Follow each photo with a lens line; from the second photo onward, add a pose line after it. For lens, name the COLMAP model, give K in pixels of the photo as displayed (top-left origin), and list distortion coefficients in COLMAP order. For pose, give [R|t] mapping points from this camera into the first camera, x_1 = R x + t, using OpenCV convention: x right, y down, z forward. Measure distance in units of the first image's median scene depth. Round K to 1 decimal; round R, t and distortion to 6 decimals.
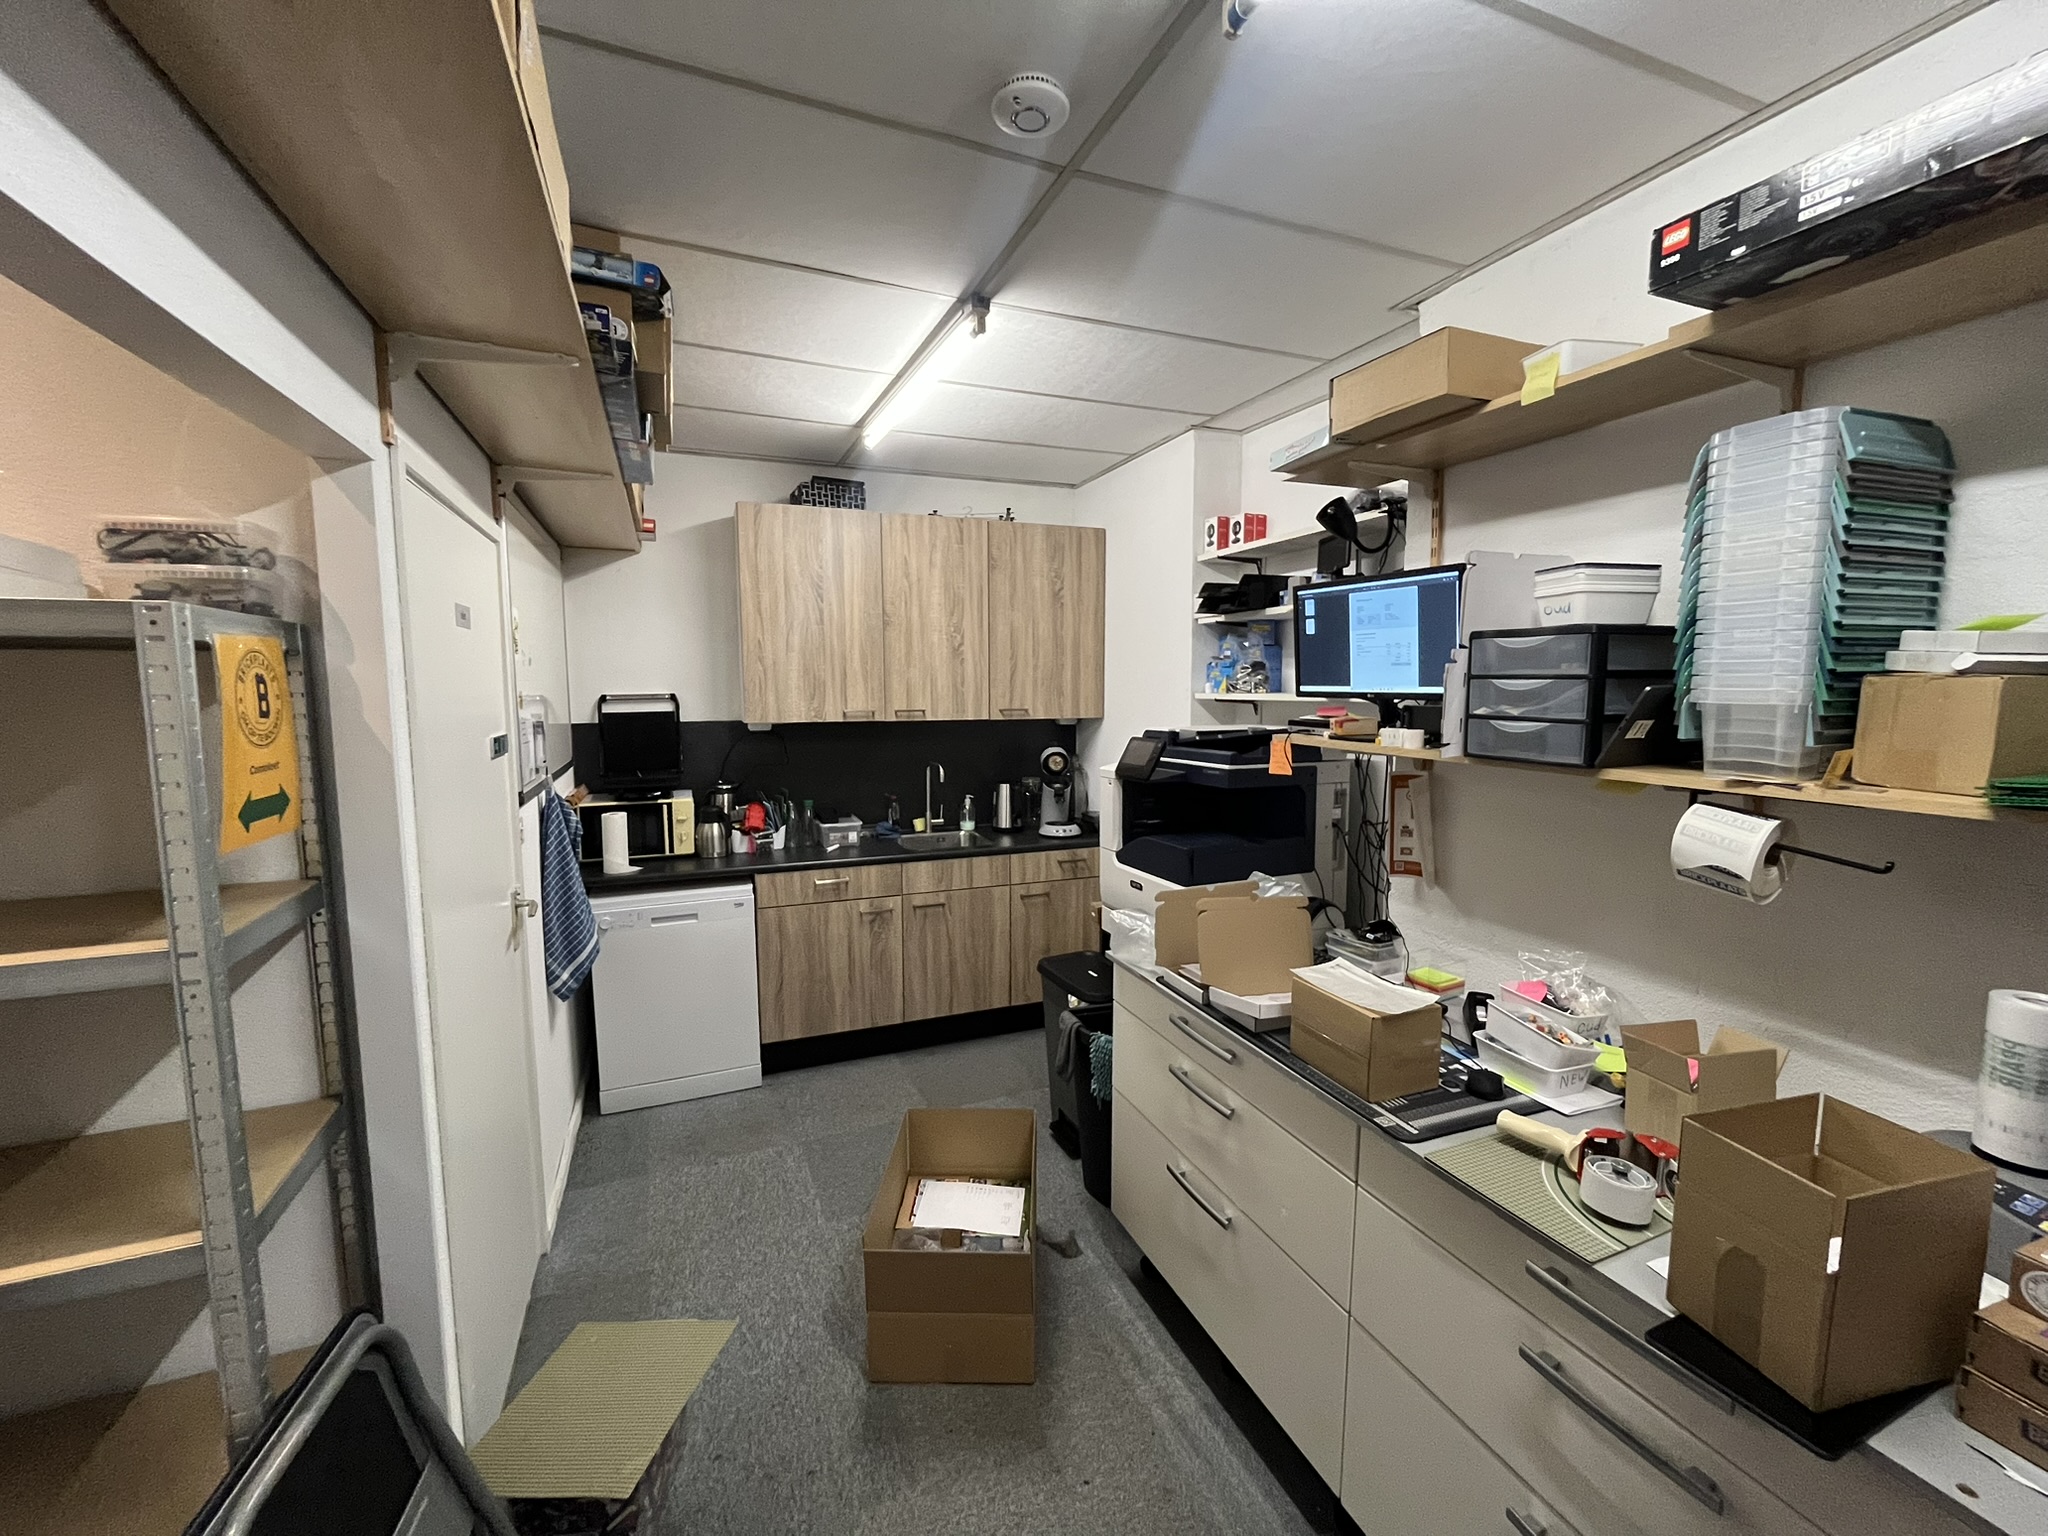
lens RADIAL K [[831.2, 0, 1016.2], [0, 831.2, 772.8], [0, 0, 1]] dist [-0.003669, -0.000362]
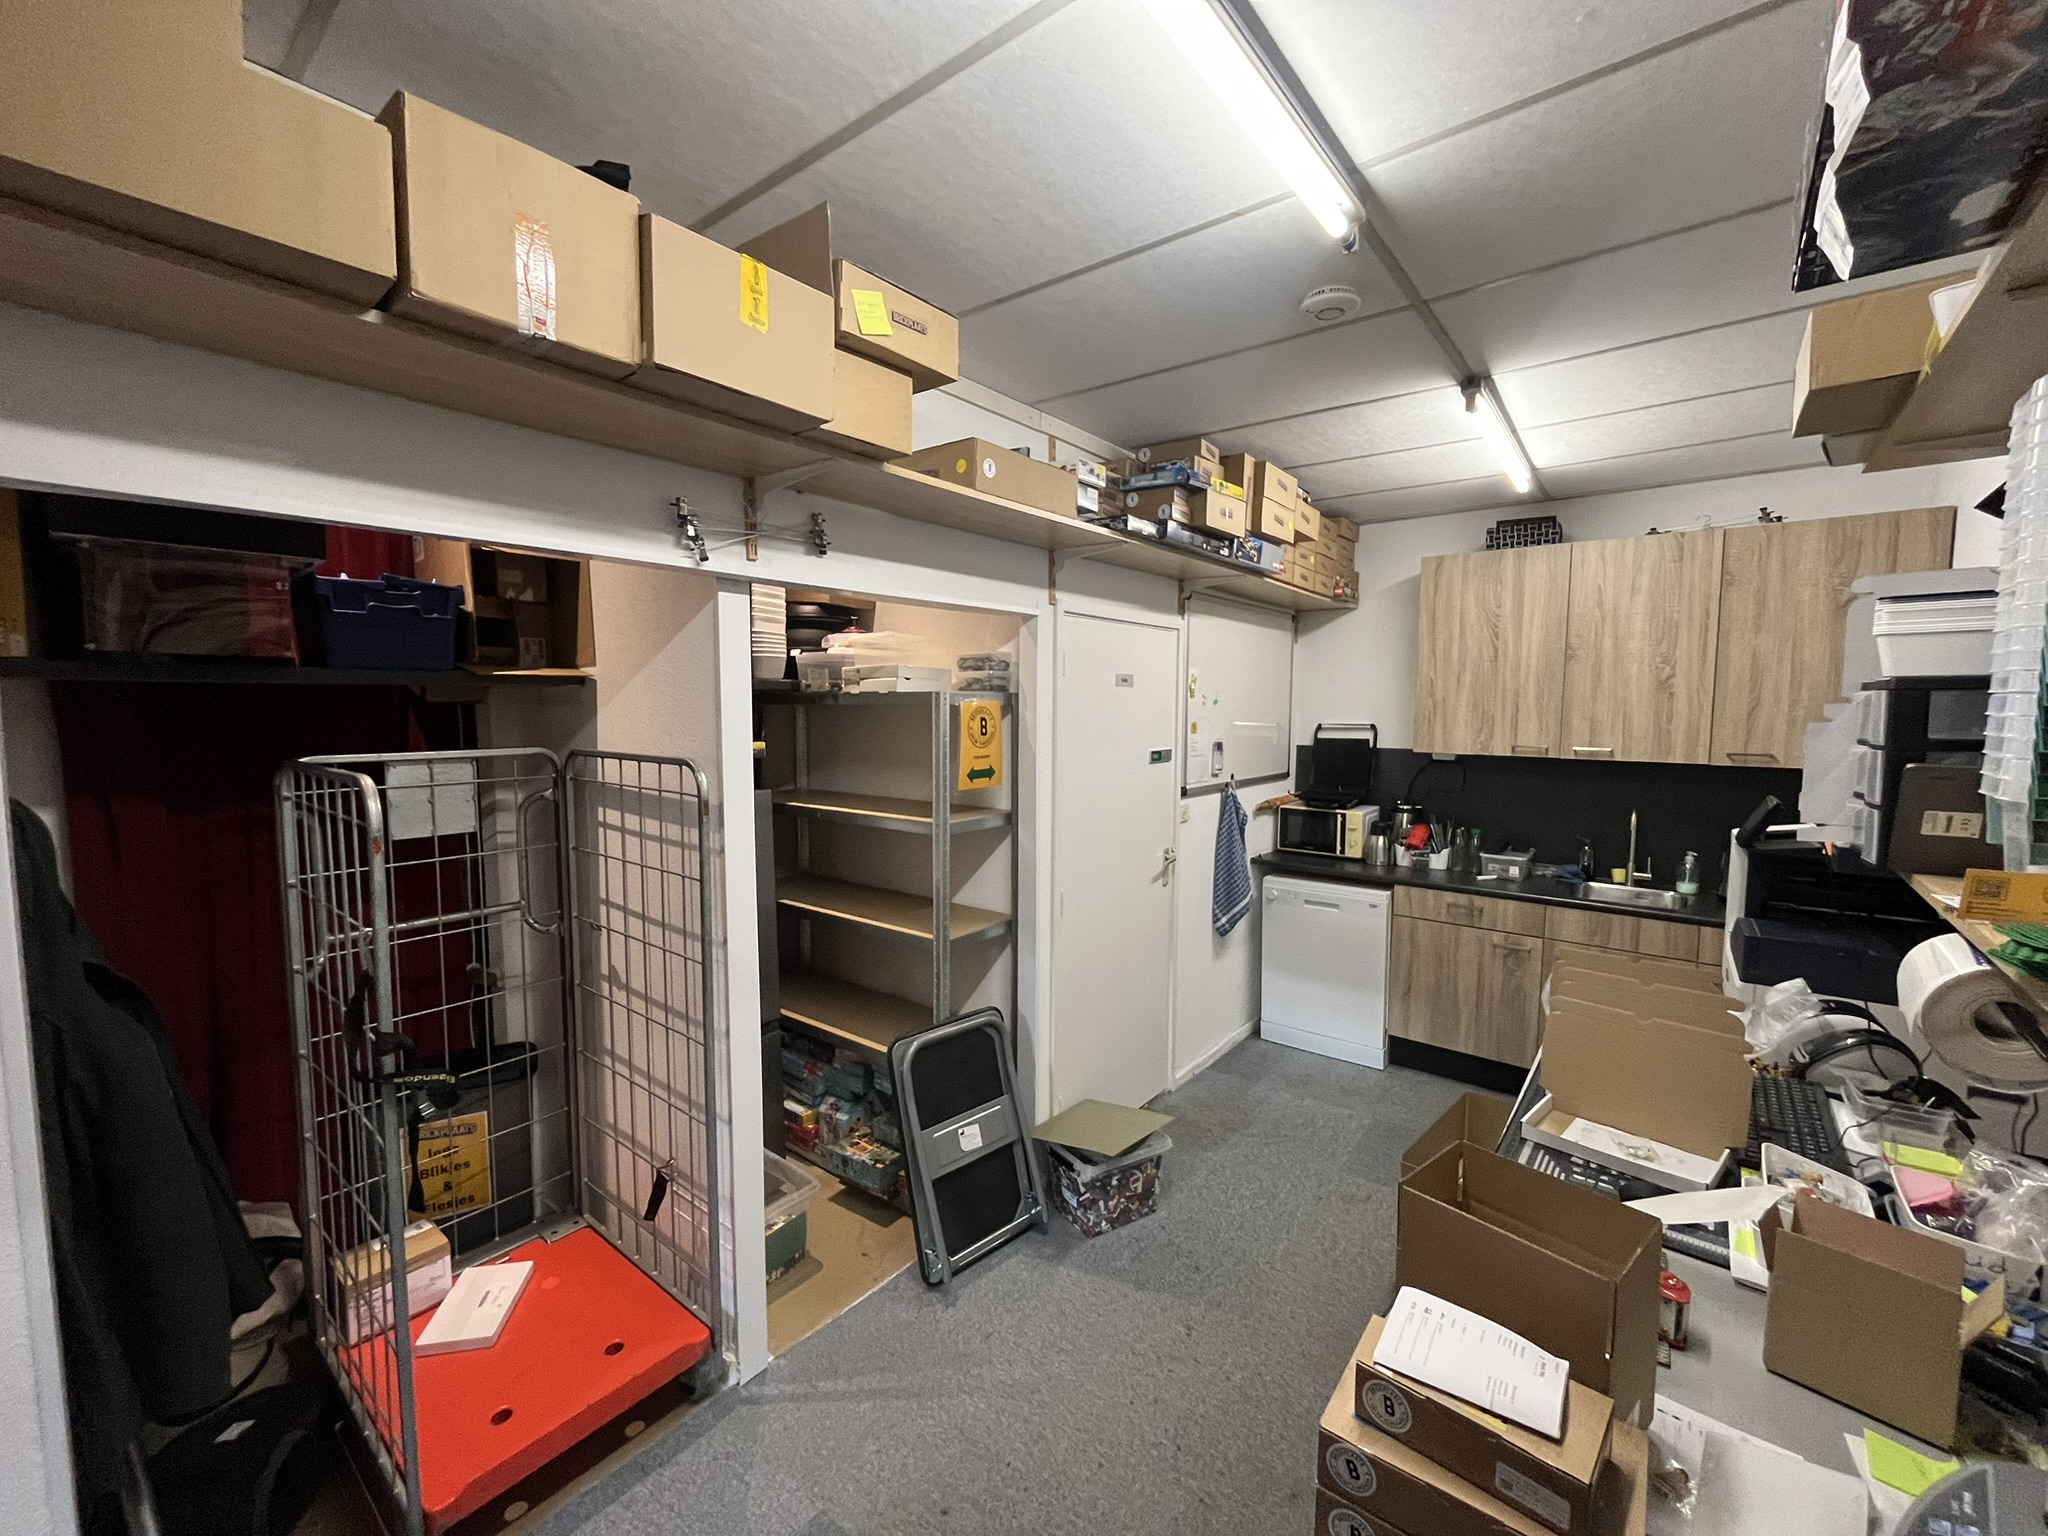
lens RADIAL K [[831.2, 0, 1016.2], [0, 831.2, 772.8], [0, 0, 1]] dist [-0.003669, -0.000362]
pose [[0.474653, 0.078165, -0.876695, 0.406037], [-0.098265, 0.994528, 0.035469, -0.018423], [0.874671, 0.069313, 0.479737, -0.013037]]
